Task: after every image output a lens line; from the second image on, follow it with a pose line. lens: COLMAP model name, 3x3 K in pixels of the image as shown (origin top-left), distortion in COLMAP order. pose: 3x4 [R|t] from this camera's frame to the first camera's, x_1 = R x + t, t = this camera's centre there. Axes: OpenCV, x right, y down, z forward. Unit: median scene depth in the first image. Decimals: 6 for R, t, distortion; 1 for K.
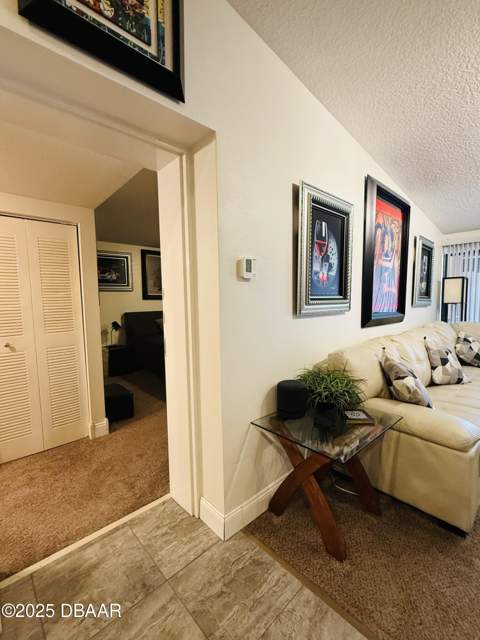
lens RADIAL K [[284.3, 0, 240.8], [0, 284.3, 321.4], [0, 0, 1]] dist [-0.000201, 0.000047]
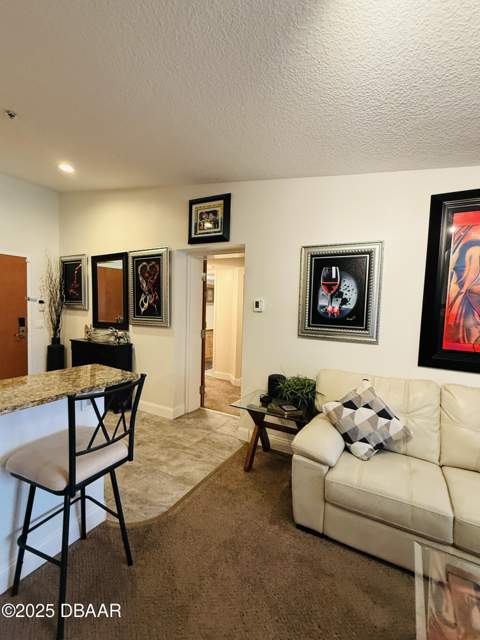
lens RADIAL K [[284.3, 0, 240.8], [0, 284.3, 321.4], [0, 0, 1]] dist [-0.000201, 0.000047]
pose [[0.311341, 0.079217, -0.946991, 1.326171], [-0.107934, 0.993019, 0.047582, -0.118679], [0.944149, 0.087398, 0.317718, 0.218251]]
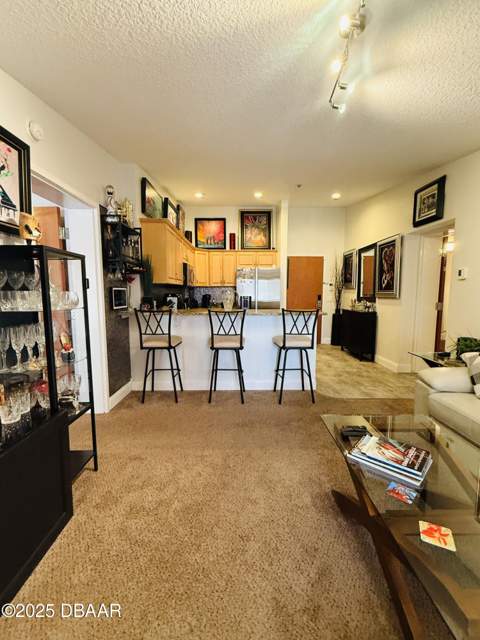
lens RADIAL K [[284.3, 0, 240.8], [0, 284.3, 321.4], [0, 0, 1]] dist [-0.000201, 0.000047]
pose [[-0.671690, 0.093802, -0.734870, 1.937115], [-0.049564, 0.984039, 0.170910, -0.090853], [0.739173, 0.151222, -0.656320, 0.901367]]
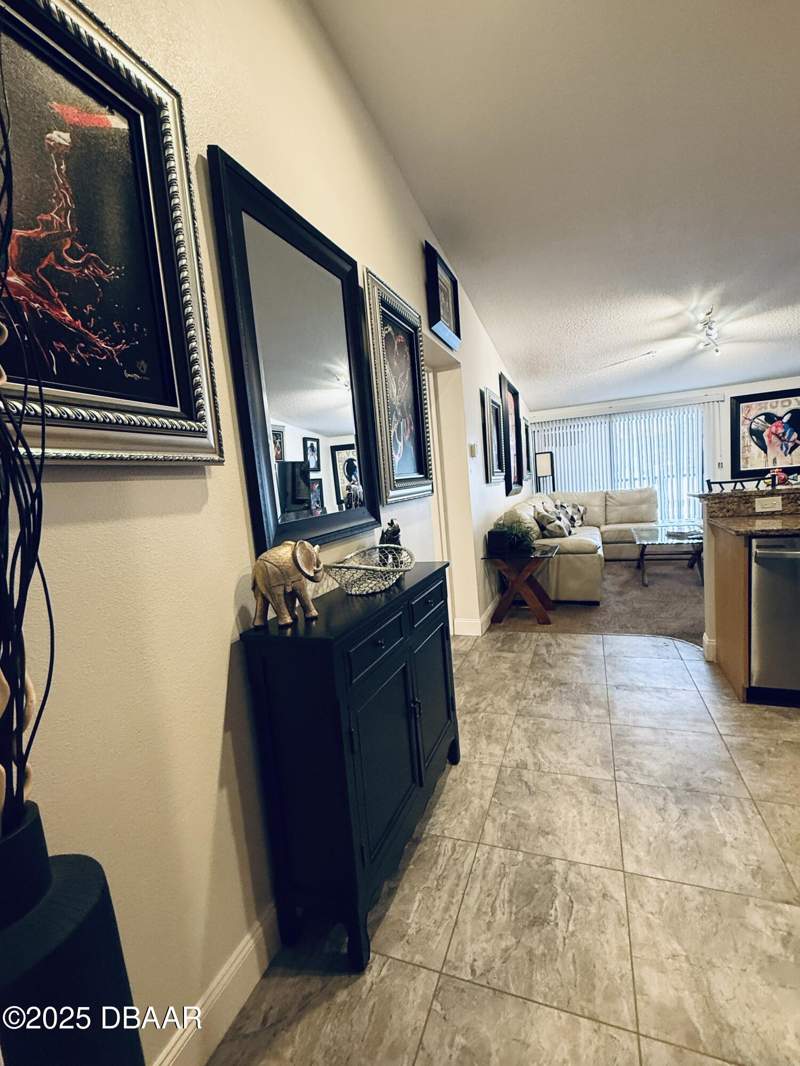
lens RADIAL K [[473.6, 0, 401.4], [0, 473.6, 535.4], [0, 0, 1]] dist [-0.000201, 0.000047]
pose [[0.900528, -0.108156, 0.421131, -1.034658], [0.107596, 0.993876, 0.025170, 0.107874], [-0.421274, 0.022645, 0.906651, -0.780920]]
